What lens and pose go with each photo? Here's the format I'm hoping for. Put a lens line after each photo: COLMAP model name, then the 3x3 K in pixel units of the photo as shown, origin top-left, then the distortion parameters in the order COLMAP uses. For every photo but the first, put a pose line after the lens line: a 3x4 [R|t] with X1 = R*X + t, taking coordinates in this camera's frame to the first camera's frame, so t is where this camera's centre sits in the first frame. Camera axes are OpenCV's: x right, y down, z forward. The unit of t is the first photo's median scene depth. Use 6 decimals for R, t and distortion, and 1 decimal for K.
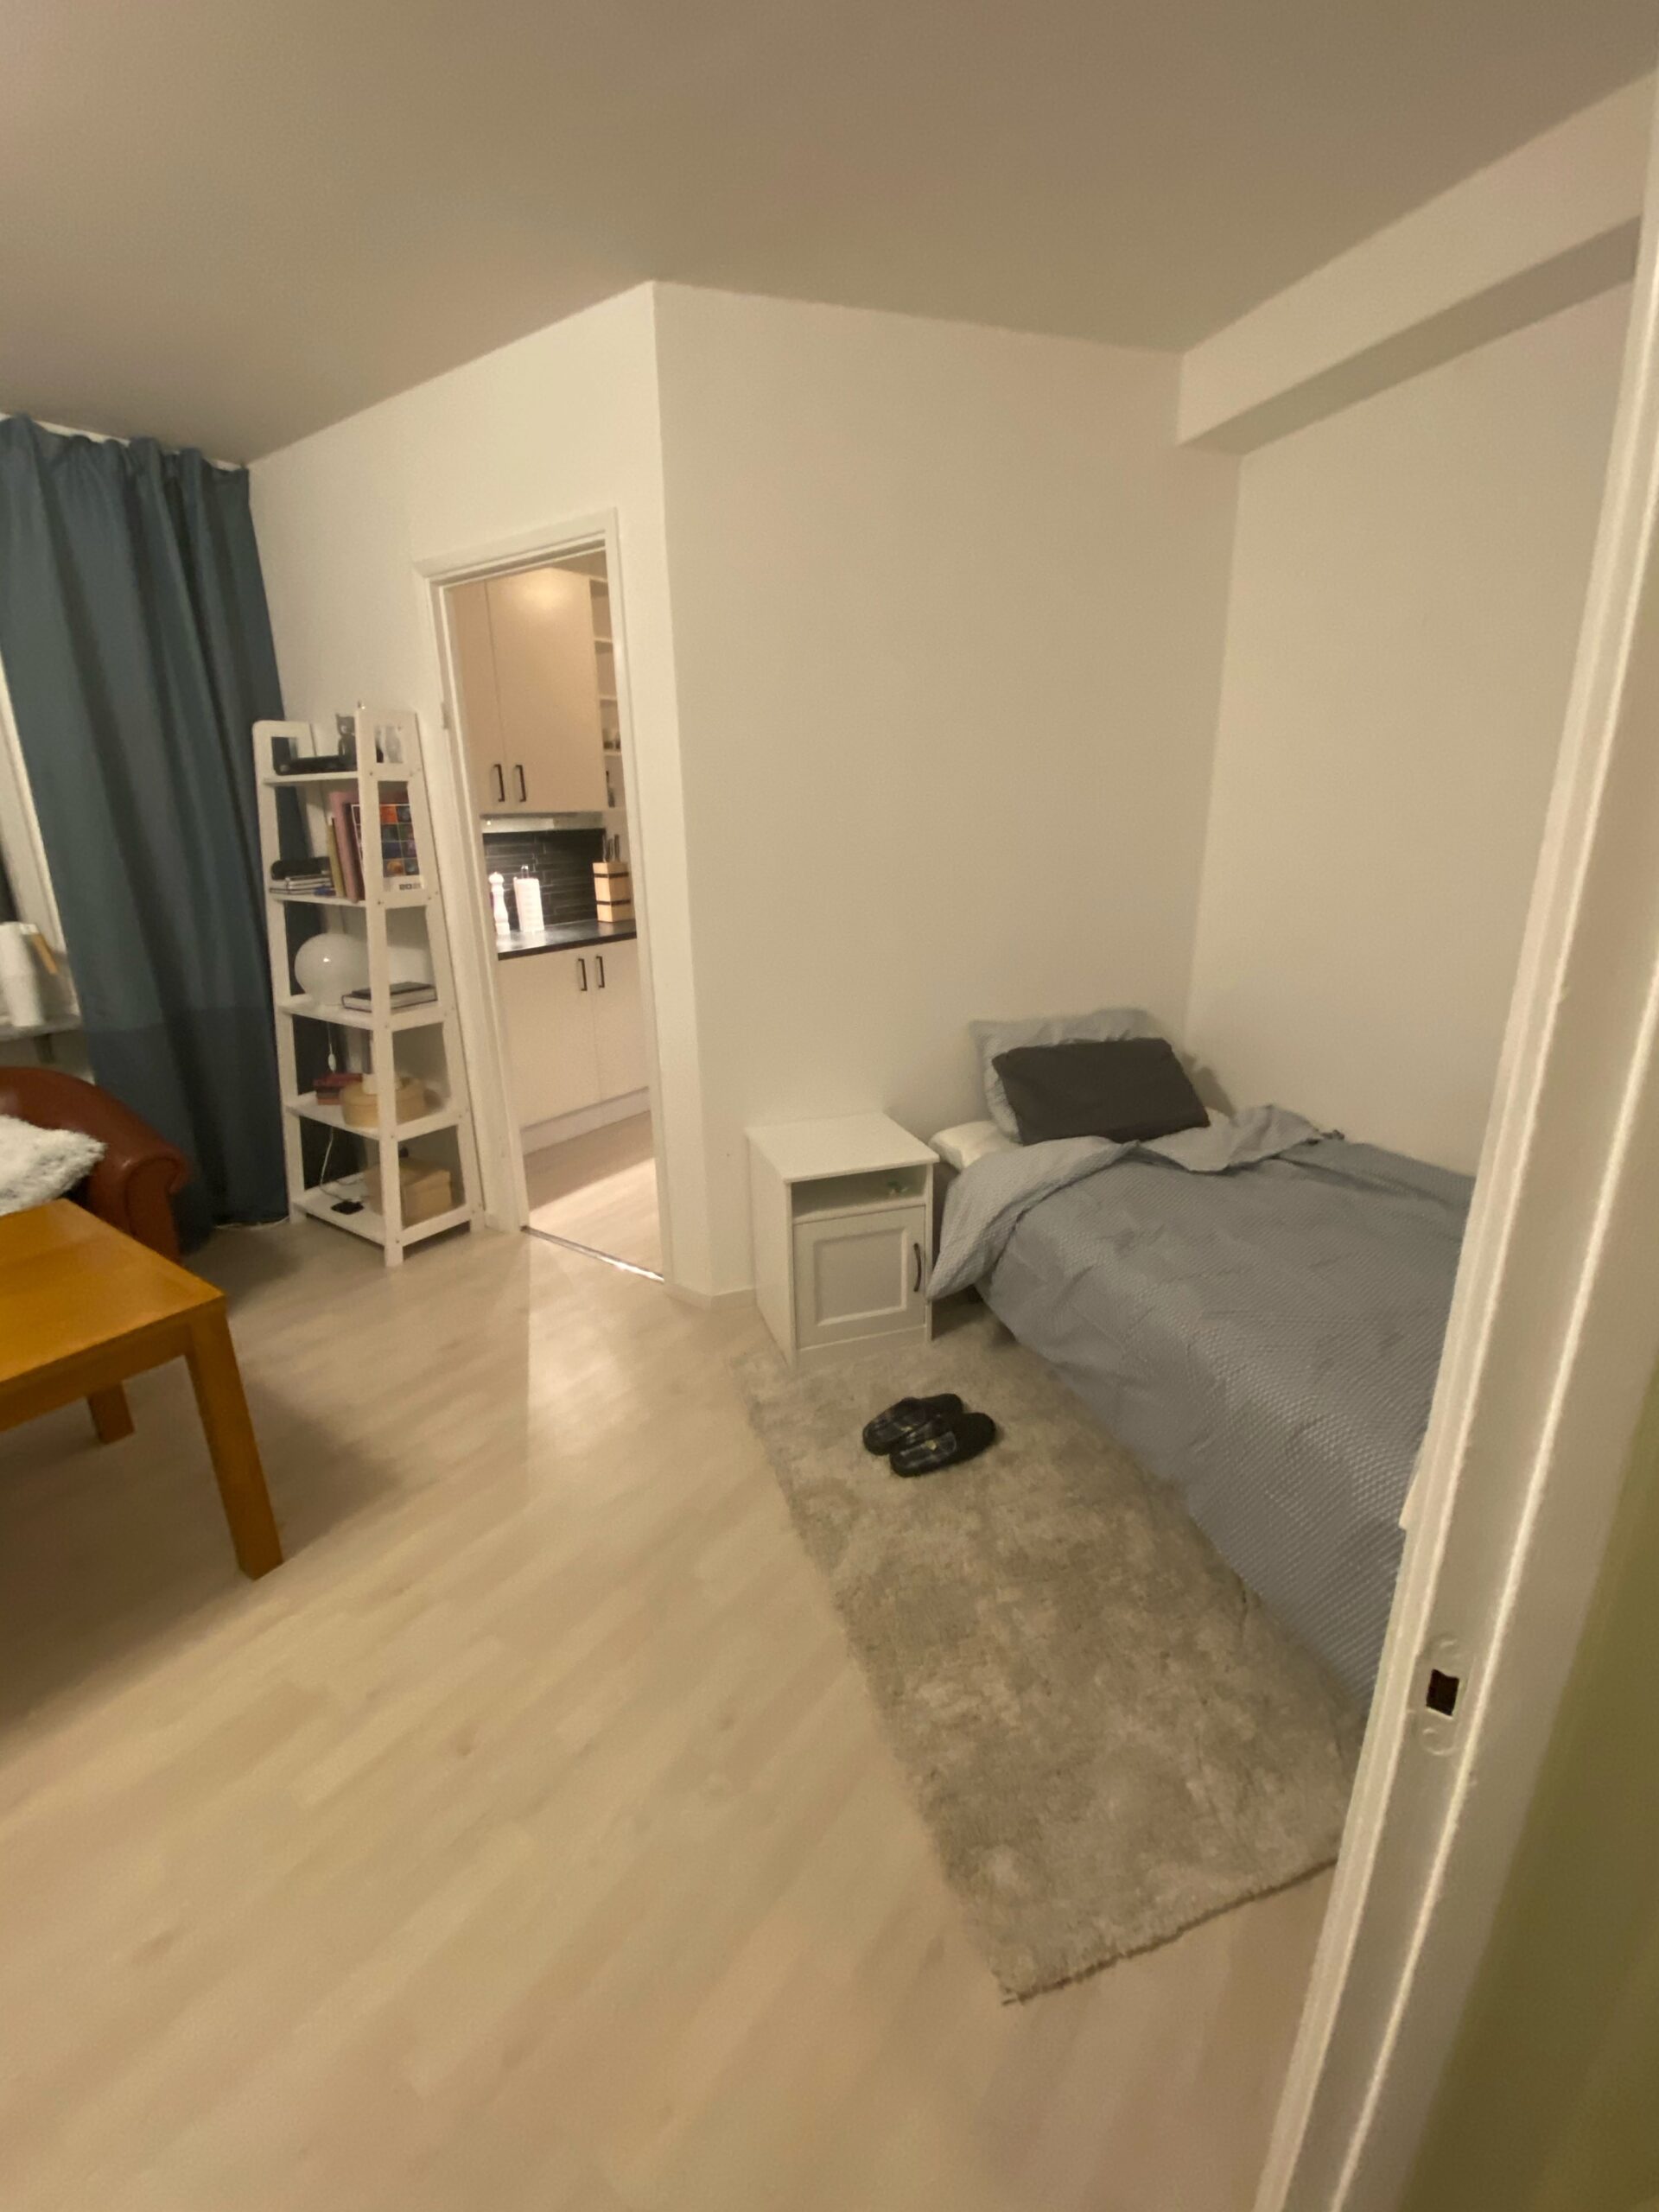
lens RADIAL K [[971.8, 0, 824.8], [0, 971.8, 1103.2], [0, 0, 1]] dist [0.000415, 0.000014]
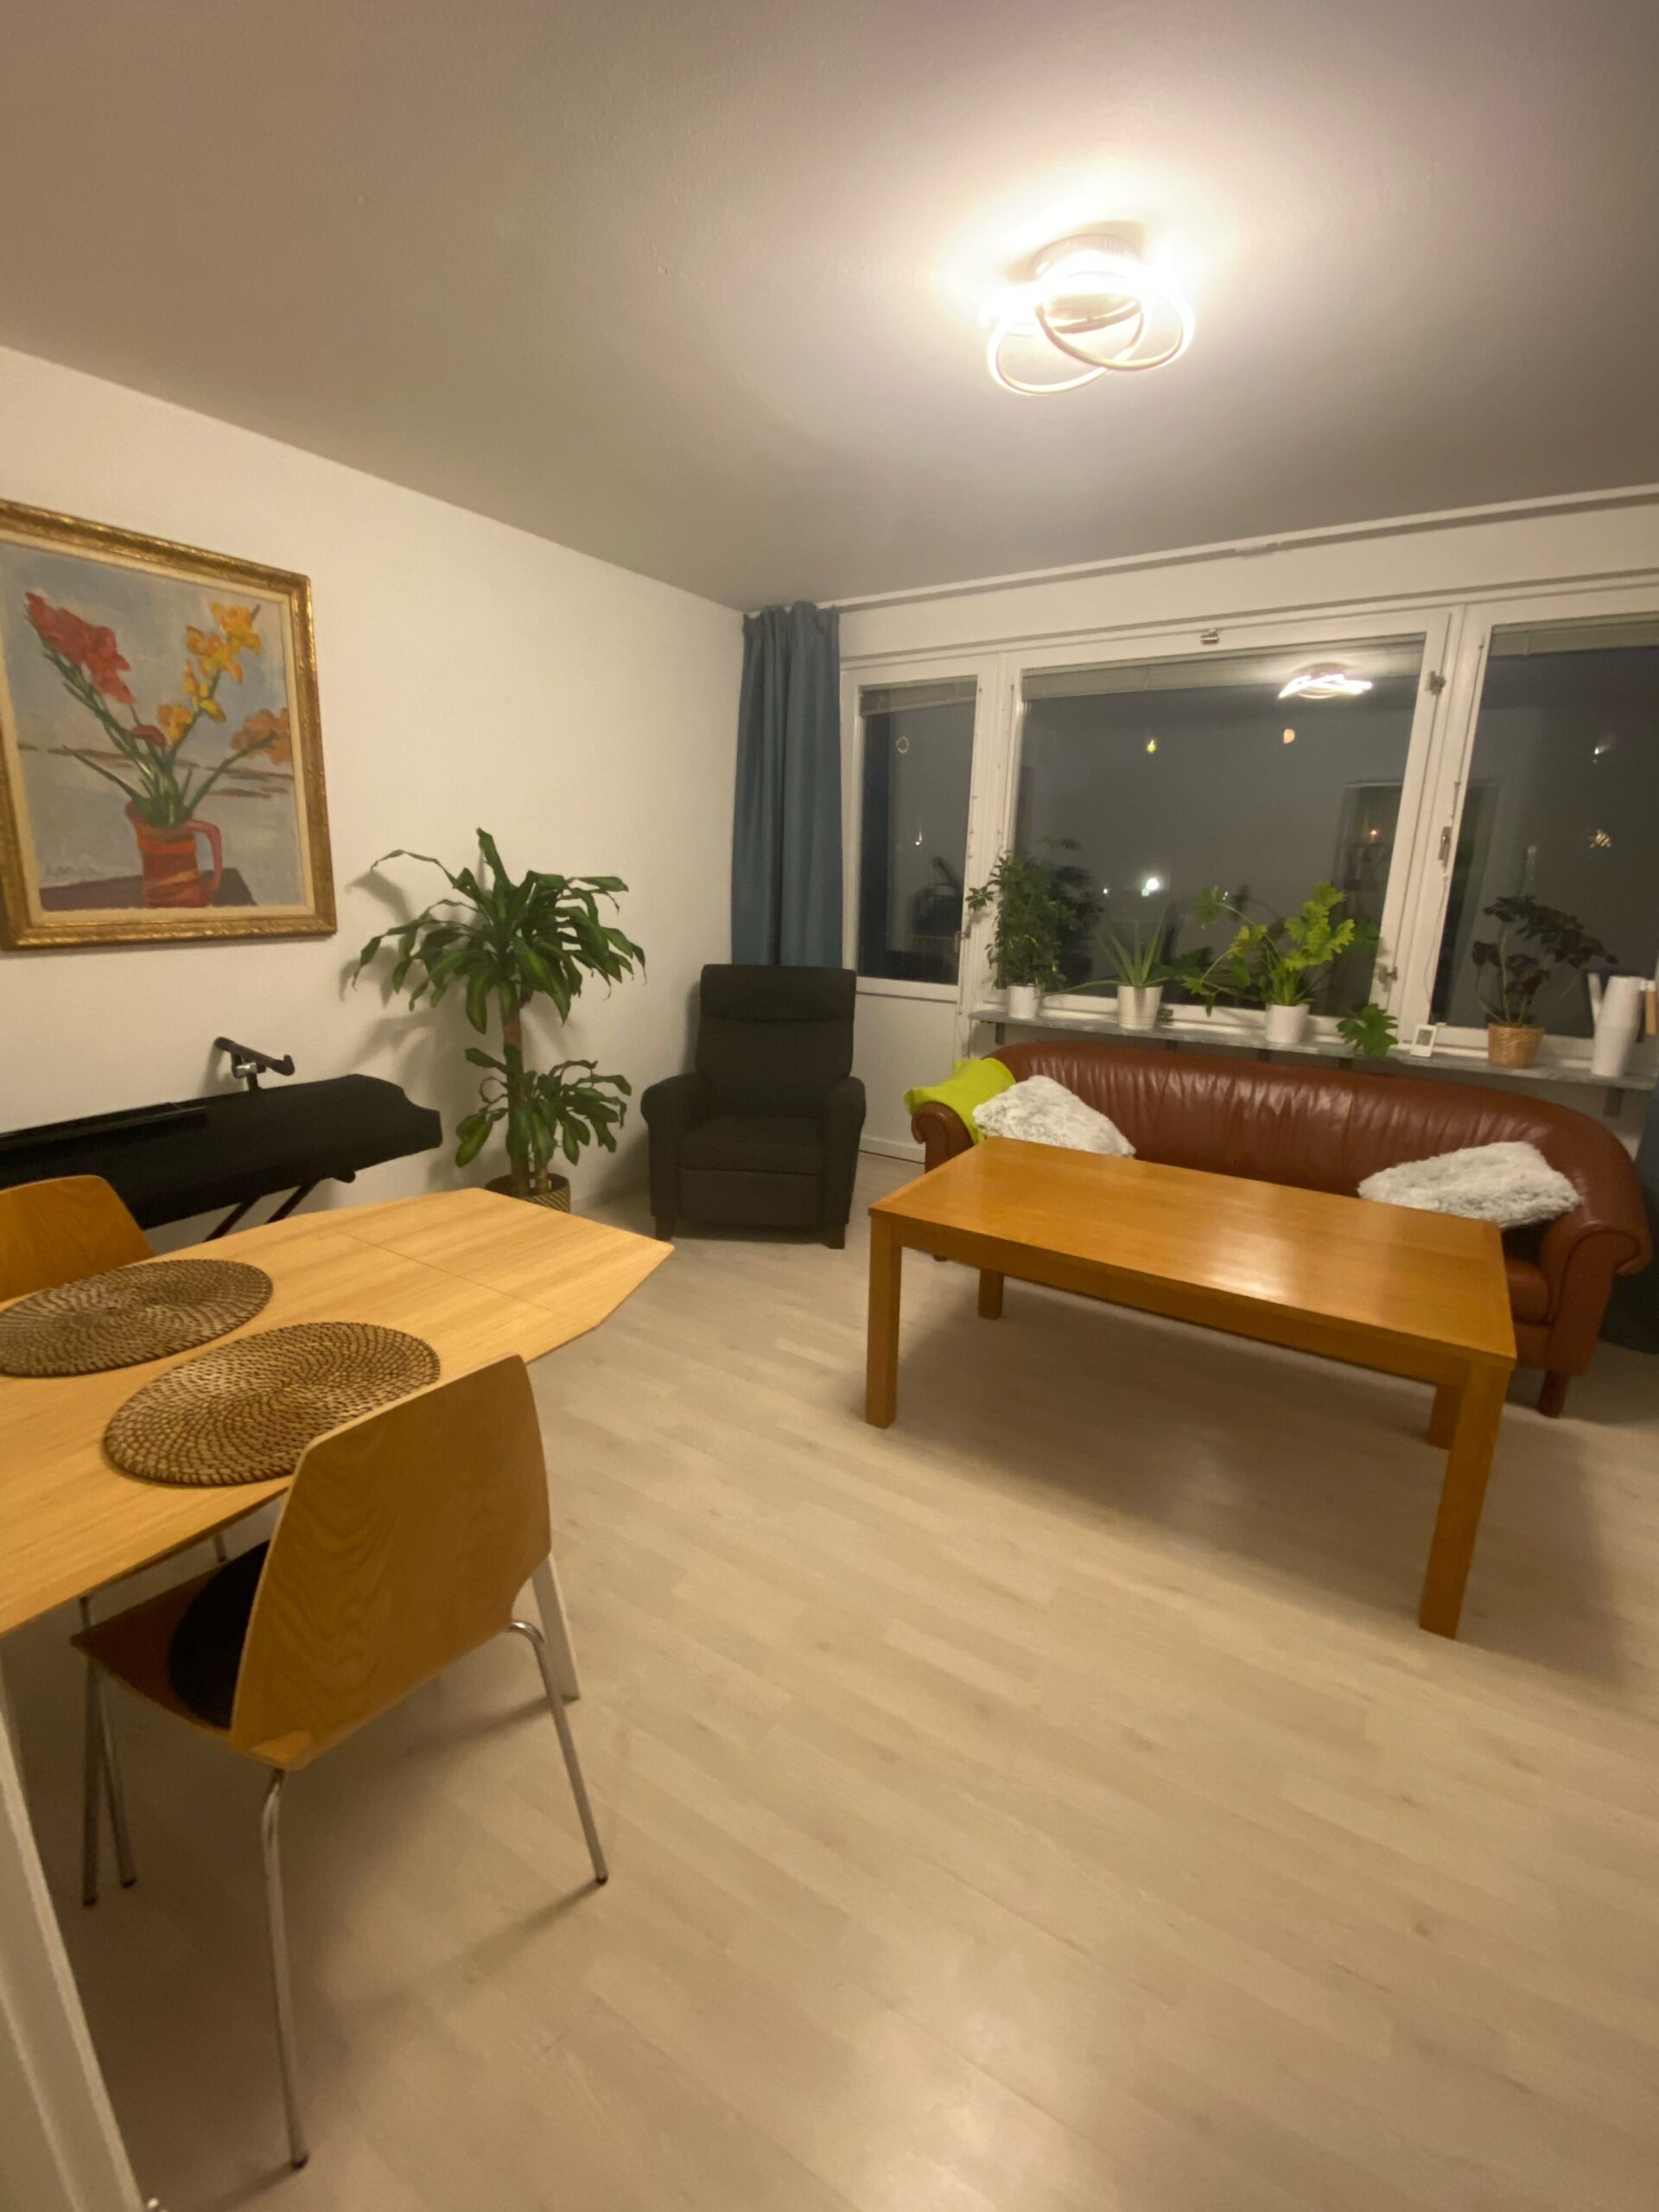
lens RADIAL K [[971.8, 0, 822.2], [0, 971.8, 1105.5], [0, 0, 1]] dist [0.000415, 0.000014]
pose [[0.066420, 0.255743, -0.964460, 0.146630], [-0.318321, 0.921518, 0.222434, -0.019778], [0.945653, 0.292234, 0.142616, 0.098057]]
